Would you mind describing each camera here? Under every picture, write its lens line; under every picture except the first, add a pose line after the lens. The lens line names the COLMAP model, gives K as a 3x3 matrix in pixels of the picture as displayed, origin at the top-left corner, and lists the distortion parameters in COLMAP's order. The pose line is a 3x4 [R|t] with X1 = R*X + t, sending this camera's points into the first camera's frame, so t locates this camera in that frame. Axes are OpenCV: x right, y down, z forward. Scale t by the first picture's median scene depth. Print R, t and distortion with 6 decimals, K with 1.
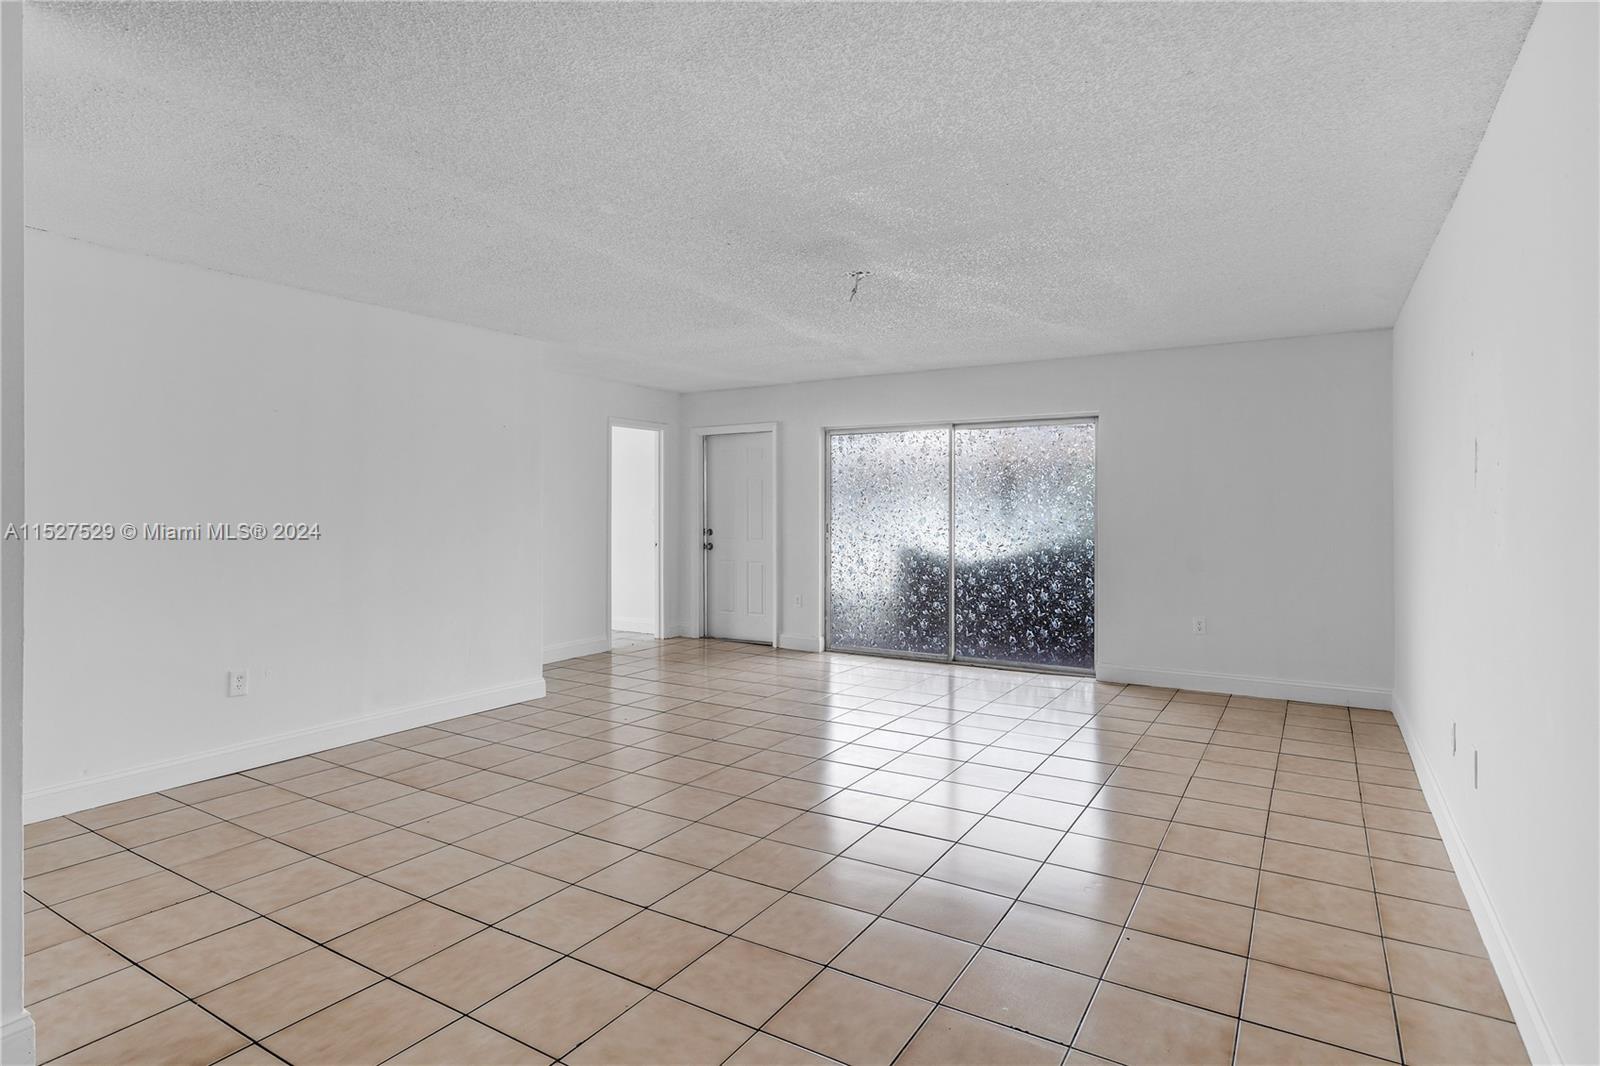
lens RADIAL K [[836.0, 0, 799.2], [0, 836.0, 523.0], [0, 0, 1]] dist [0.005983, 0.000513]
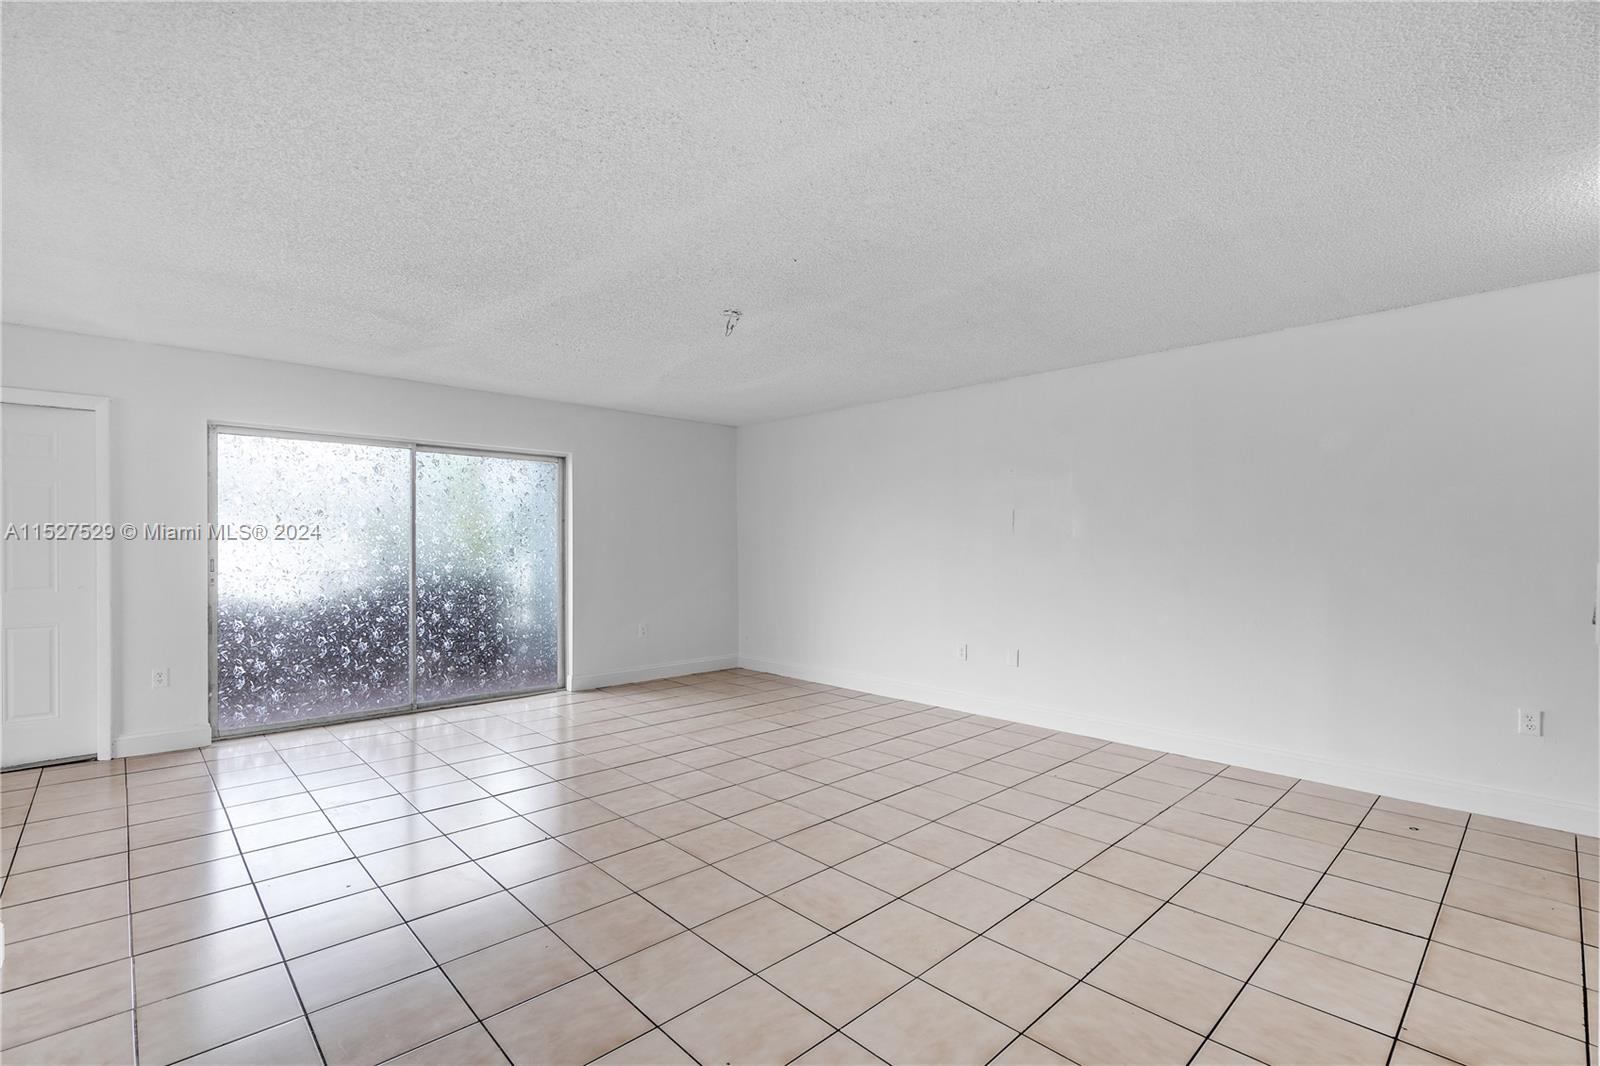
lens RADIAL K [[722.0, 0, 799.2], [0, 722.0, 537.2], [0, 0, 1]] dist [-0.013990, -0.000016]
pose [[0.257765, 0.011532, 0.966139, -0.454191], [0.014454, 0.999771, -0.015789, -0.000501], [-0.966100, 0.018034, 0.257539, 0.405590]]
